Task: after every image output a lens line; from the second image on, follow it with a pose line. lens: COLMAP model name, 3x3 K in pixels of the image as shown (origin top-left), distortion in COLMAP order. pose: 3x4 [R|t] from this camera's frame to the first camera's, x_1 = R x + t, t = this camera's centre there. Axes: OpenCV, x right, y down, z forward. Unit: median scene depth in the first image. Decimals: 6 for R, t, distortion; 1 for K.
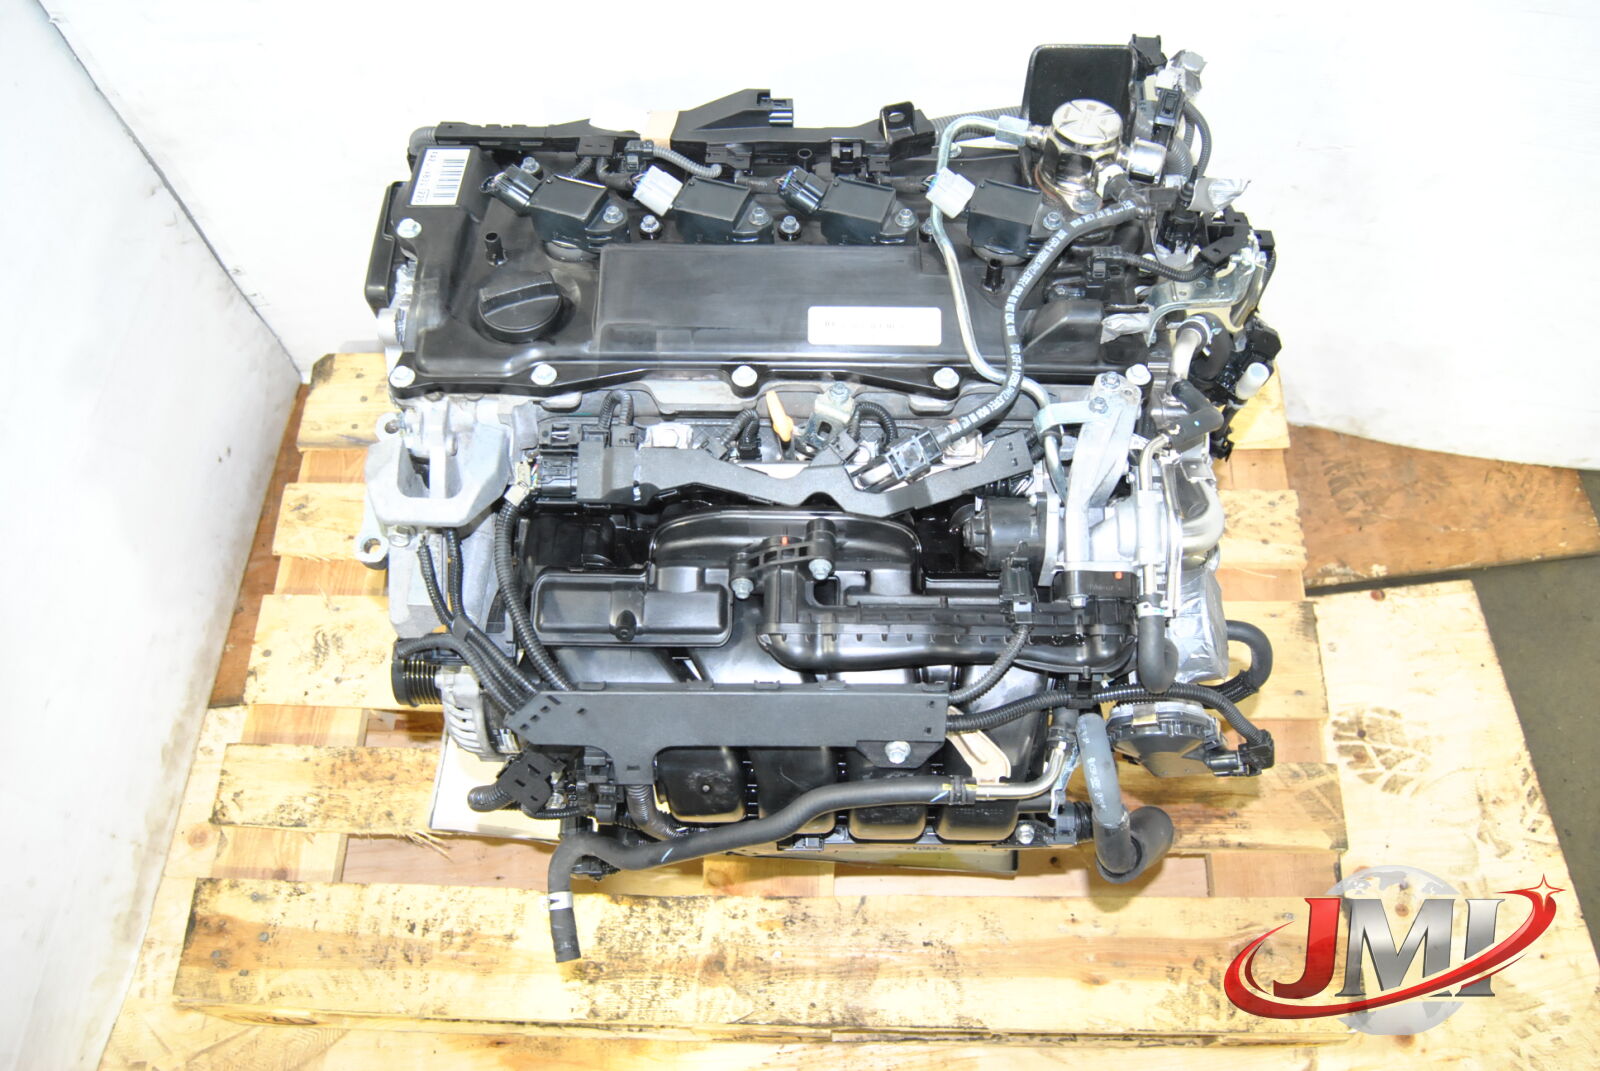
lens RADIAL K [[1322.9, 0, 805.4], [0, 1322.9, 536.0], [0, 0, 1]] dist [-0.062173, 0.001613]
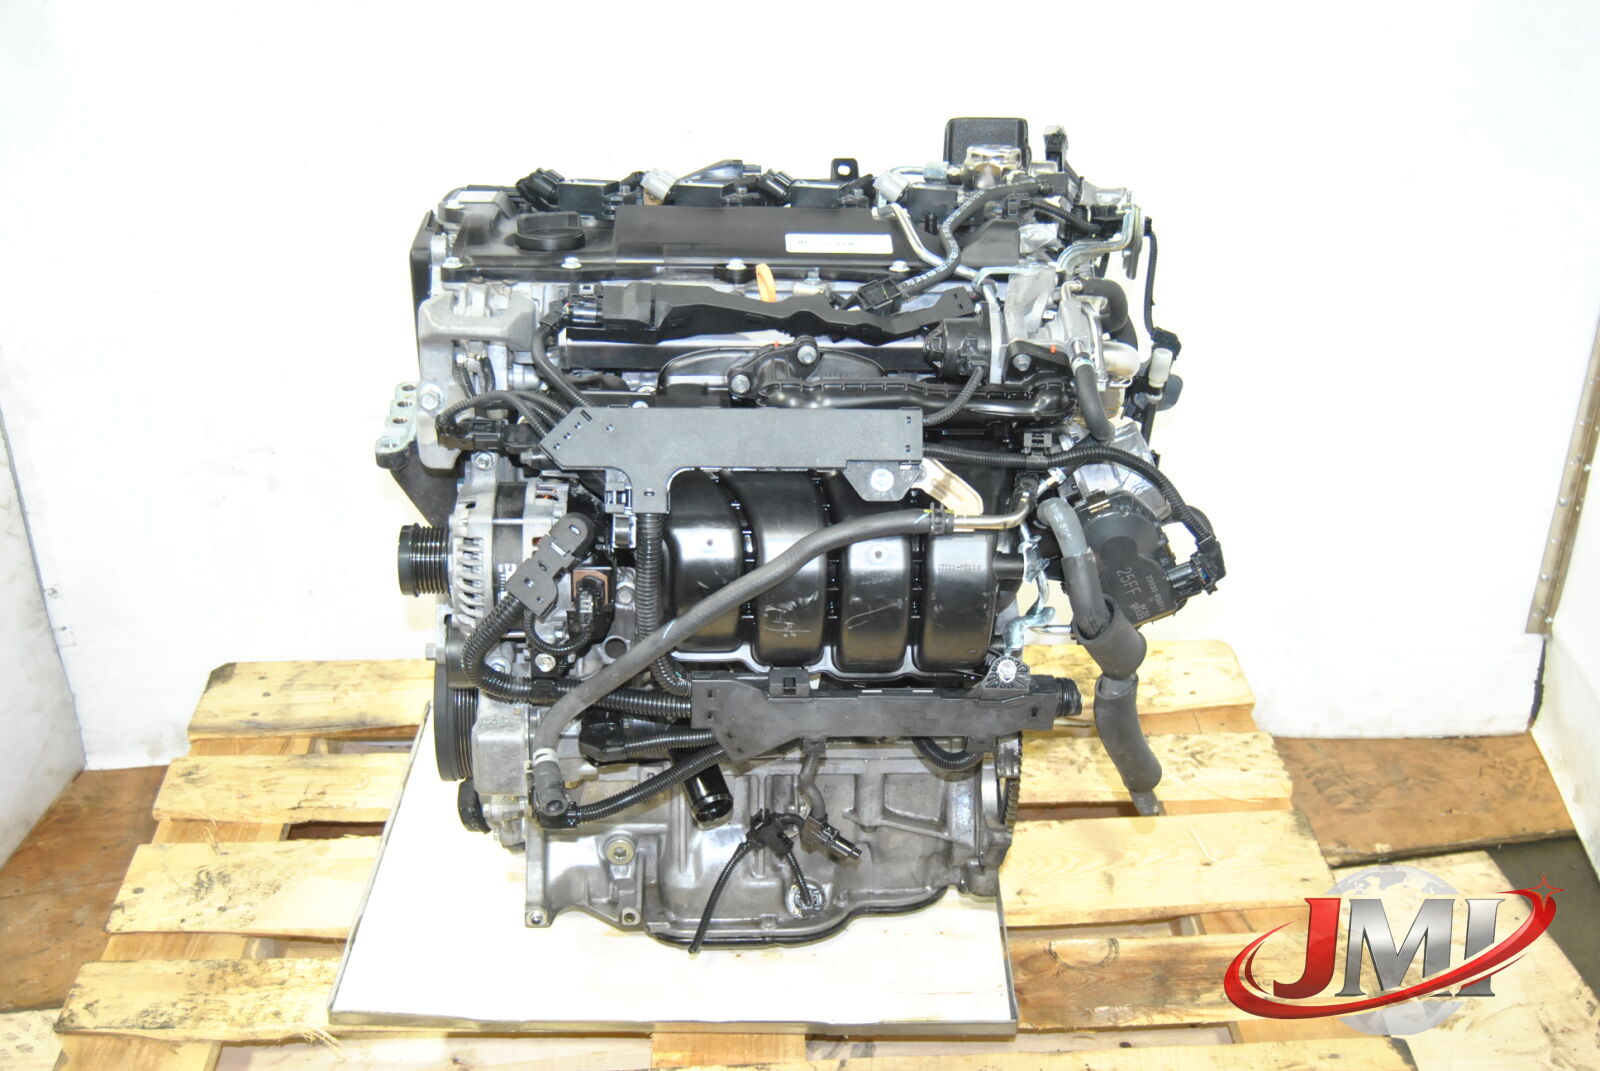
lens RADIAL K [[1802.8, 0, 797.1], [0, 1802.8, 535.7], [0, 0, 1]] dist [-0.034293, 0.000000]
pose [[0.997257, -0.002089, 0.073986, -0.063176], [0.043534, 0.824968, -0.563500, 0.575711], [-0.059859, 0.565175, 0.822797, -0.132882]]
